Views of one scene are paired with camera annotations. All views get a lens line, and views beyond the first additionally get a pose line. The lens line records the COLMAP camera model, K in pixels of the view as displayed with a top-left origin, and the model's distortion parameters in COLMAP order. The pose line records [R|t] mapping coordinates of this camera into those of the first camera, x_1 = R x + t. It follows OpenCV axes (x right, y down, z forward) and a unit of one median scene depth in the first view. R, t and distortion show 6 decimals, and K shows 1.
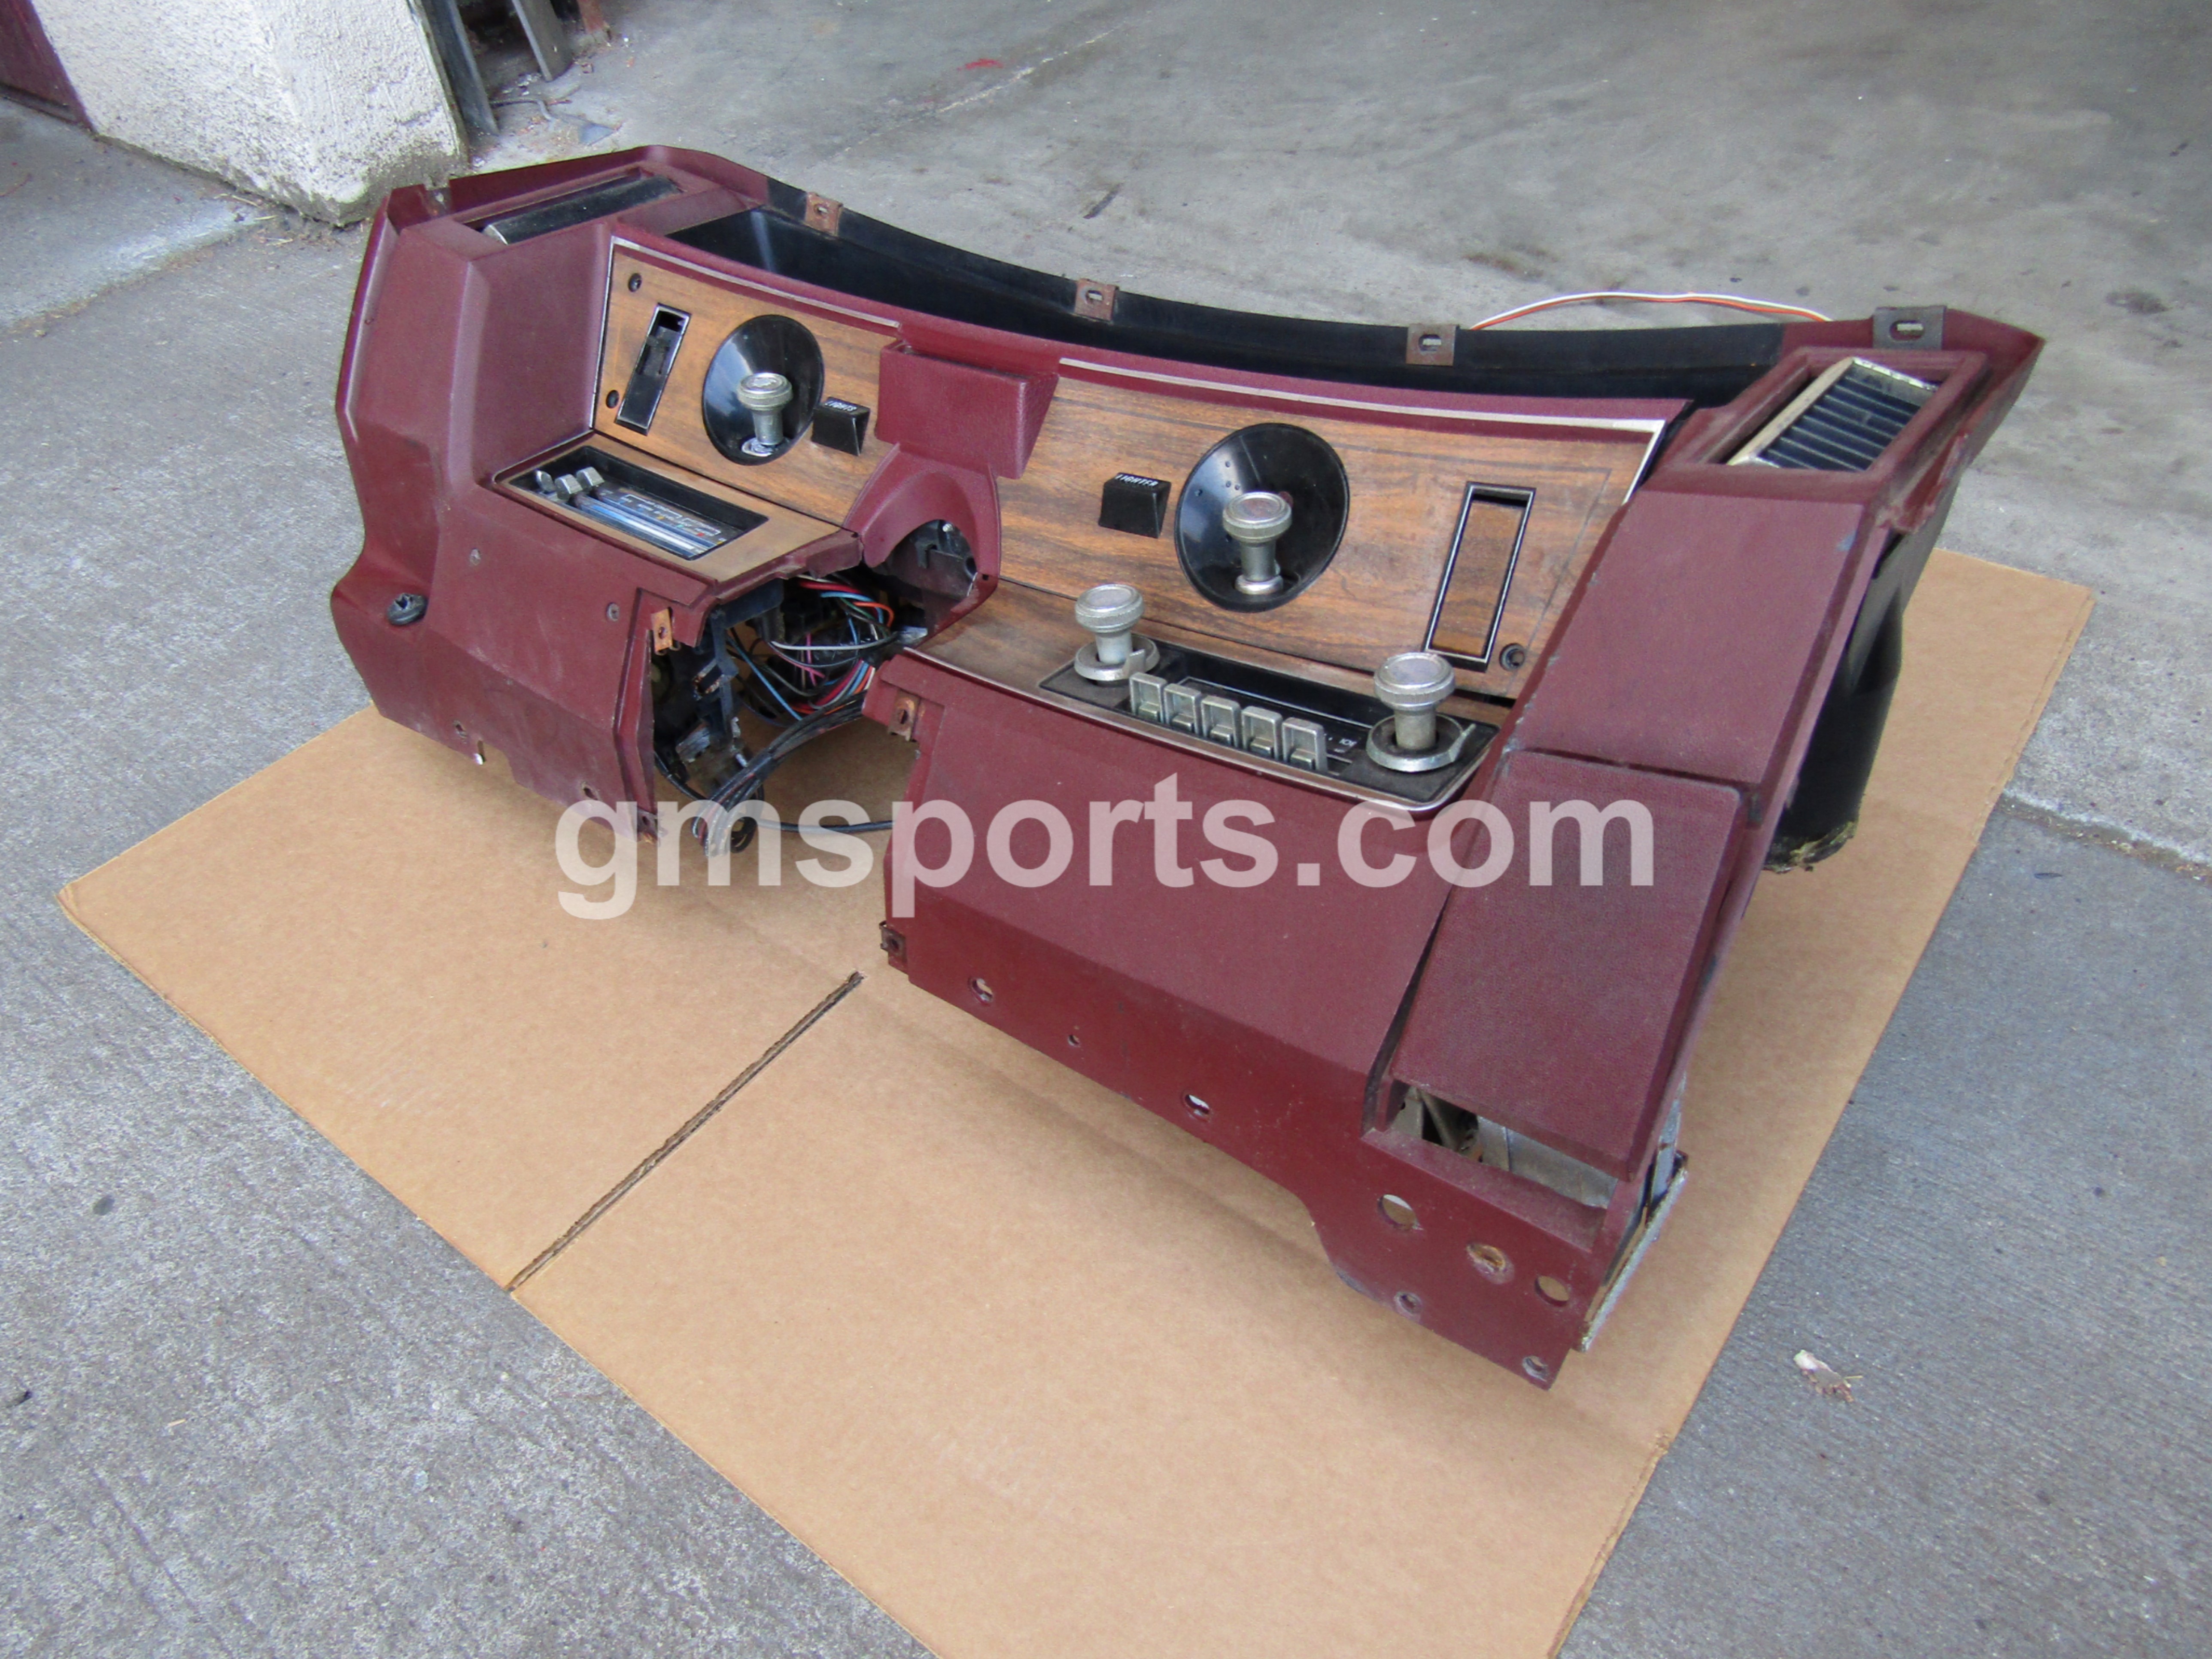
lens RADIAL K [[1571.0, 0, 1112.0], [0, 1571.0, 829.7], [0, 0, 1]] dist [-0.003423, -0.004666]
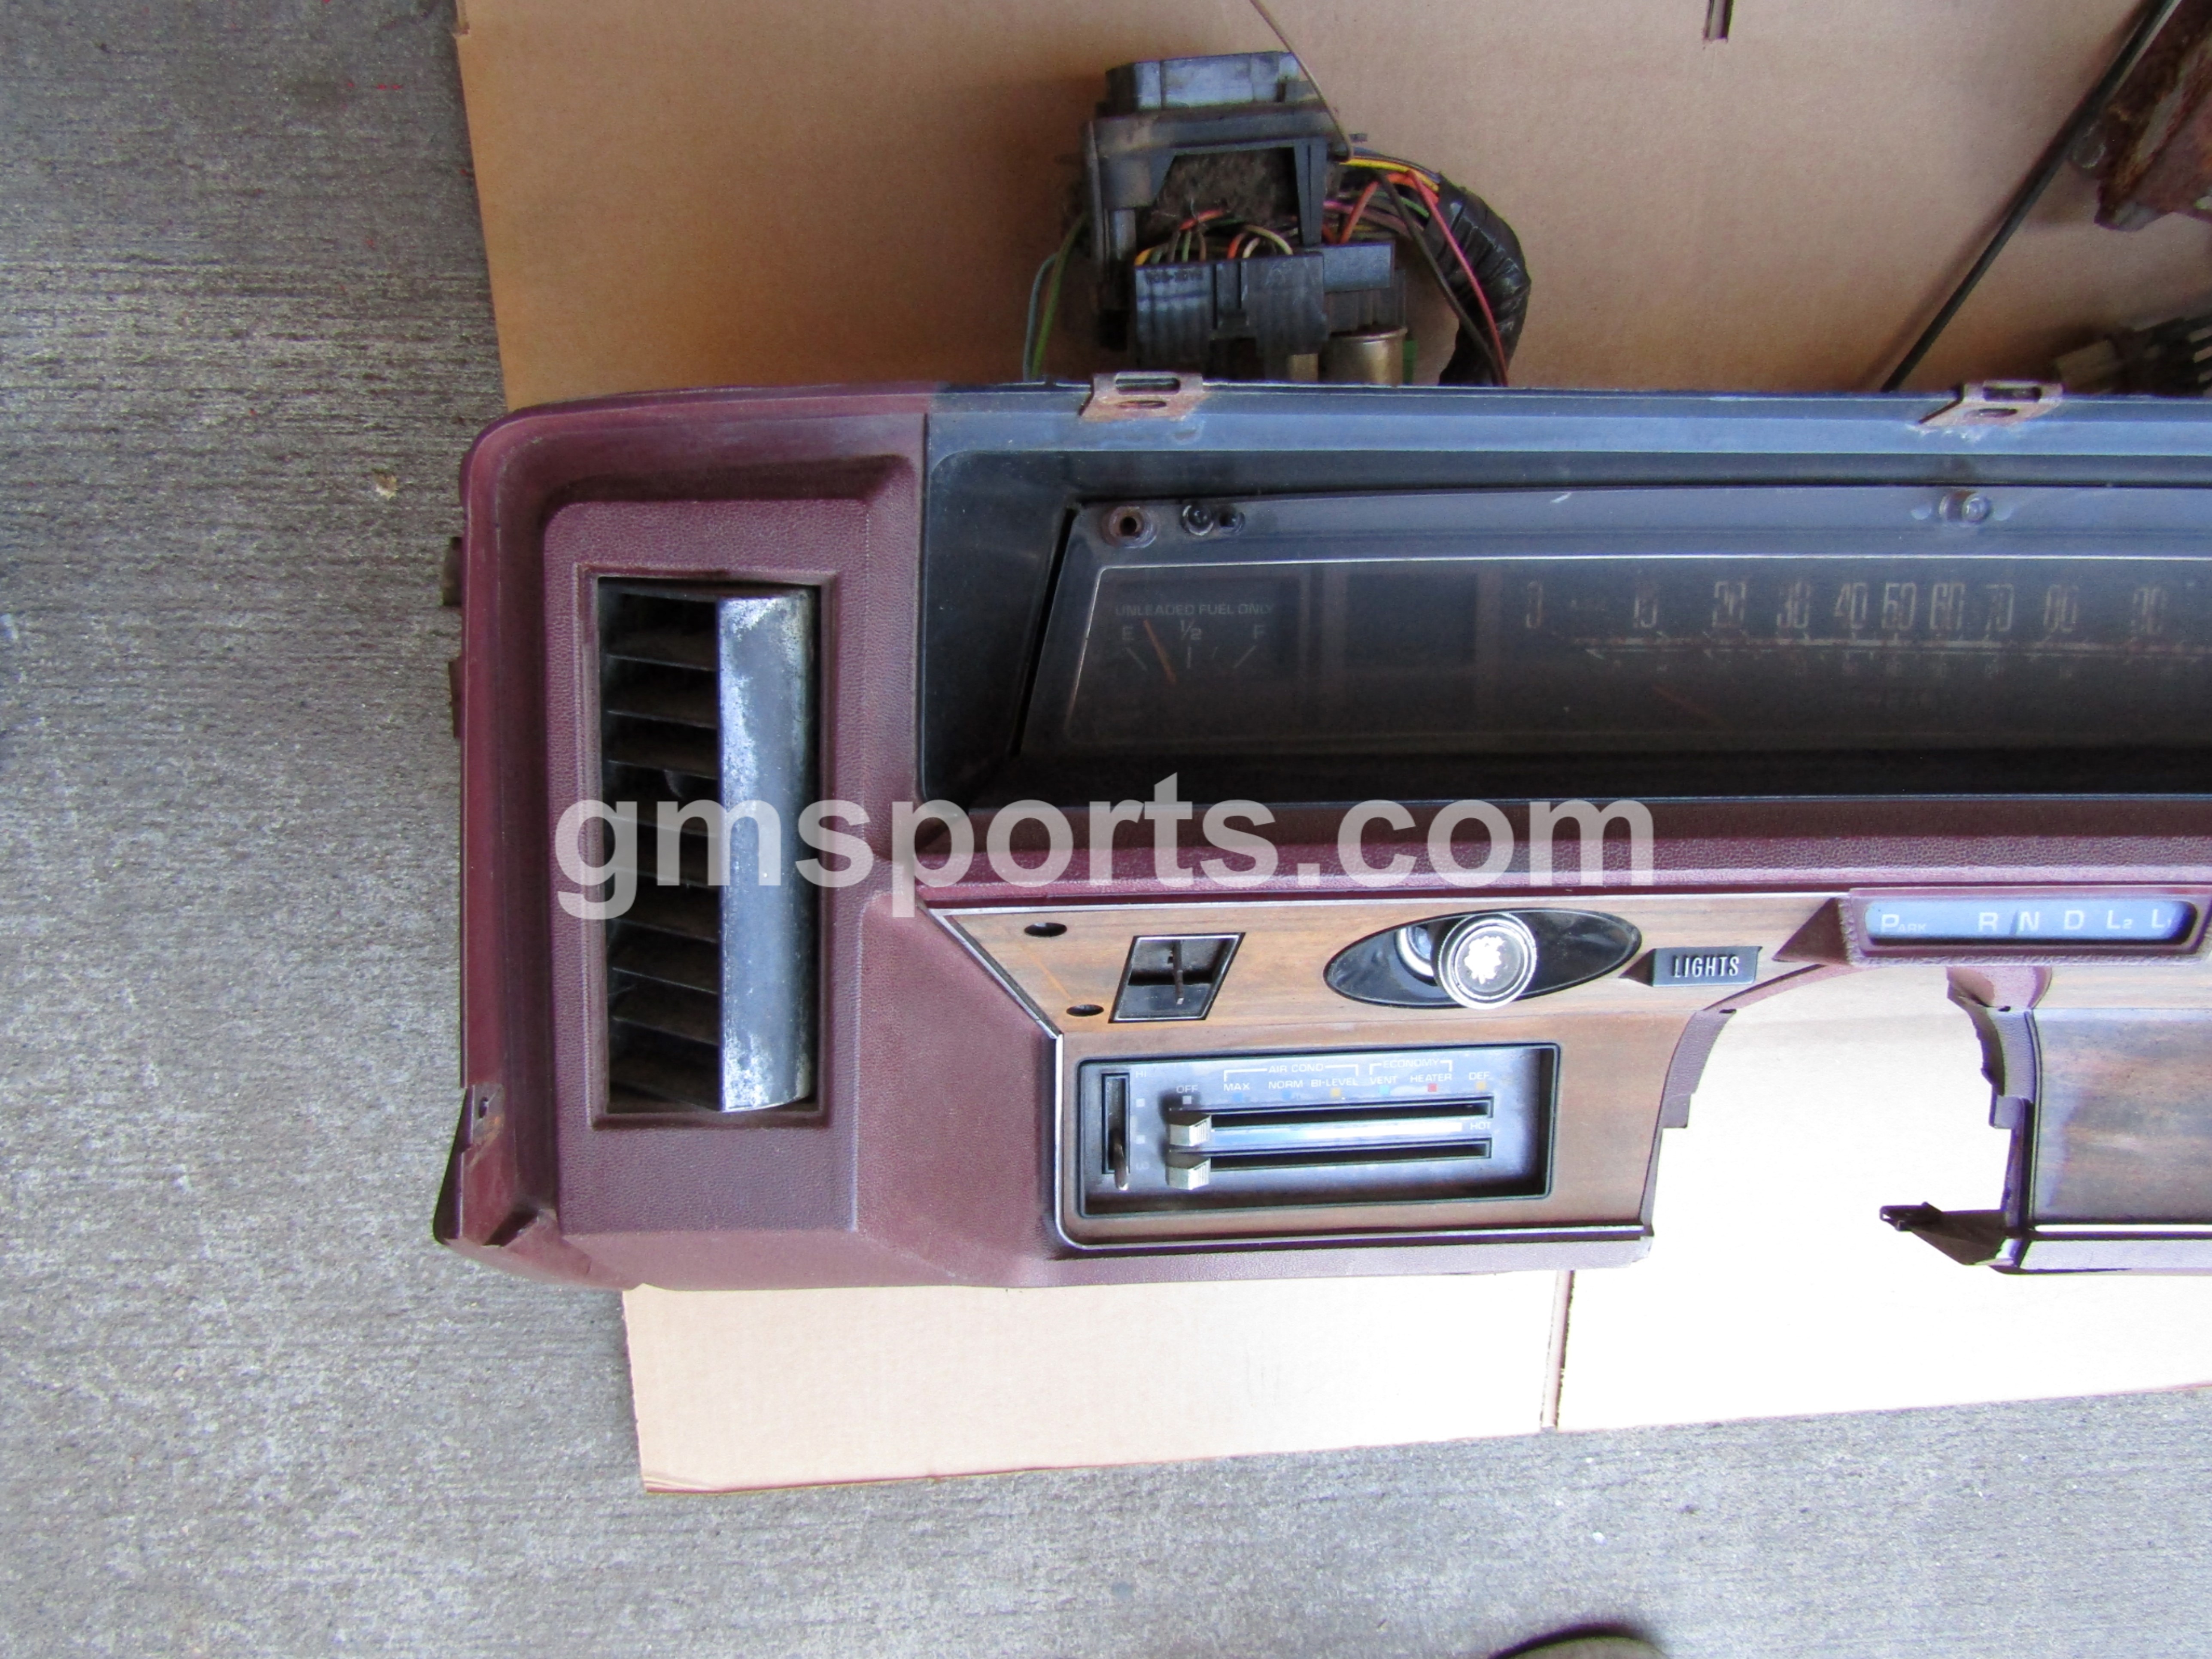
lens RADIAL K [[1571.0, 0, 1105.2], [0, 1571.0, 835.1], [0, 0, 1]] dist [-0.003423, -0.004666]
pose [[0.784901, -0.617056, -0.056320, -0.317699], [0.296291, 0.293941, 0.908741, -0.959933], [-0.544190, -0.729959, 0.413543, 1.053434]]
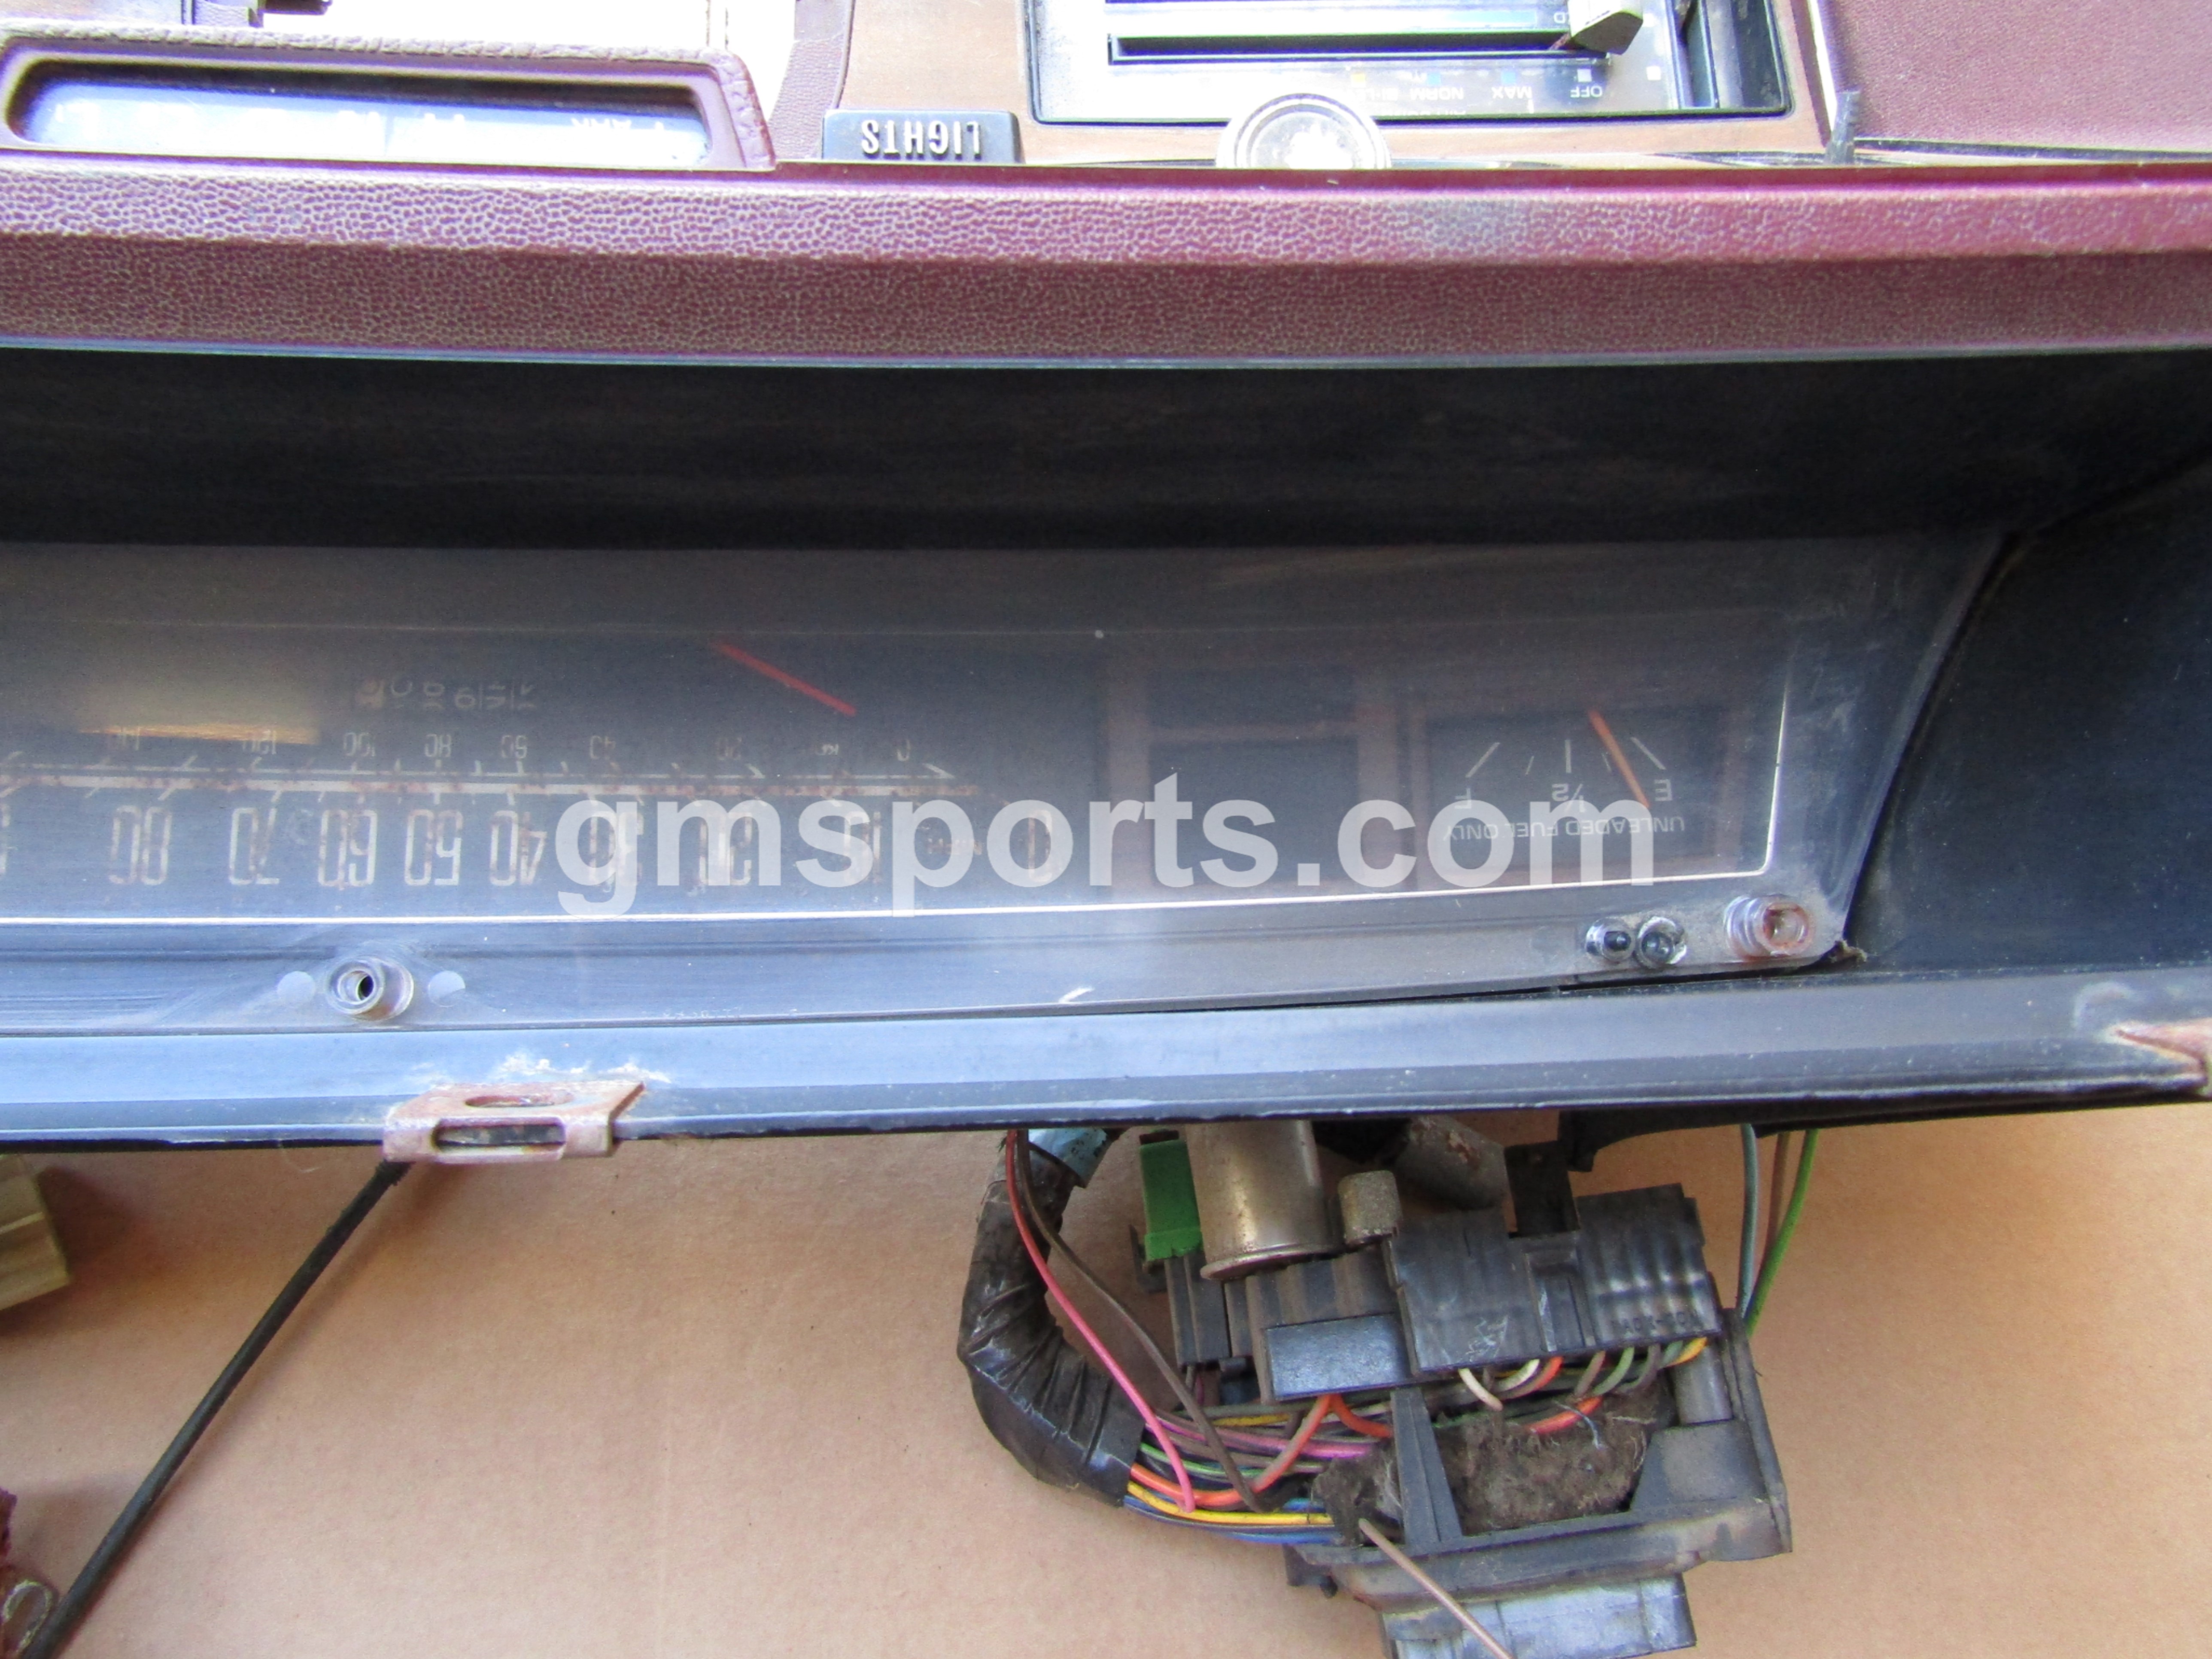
lens RADIAL K [[1571.0, 0, 1097.9], [0, 1571.0, 816.8], [0, 0, 1]] dist [-0.003423, -0.004666]
pose [[-0.766585, 0.619434, -0.169262, -0.074323], [-0.425448, -0.292502, 0.856409, -0.670562], [0.480979, 0.728522, 0.487764, 1.101130]]
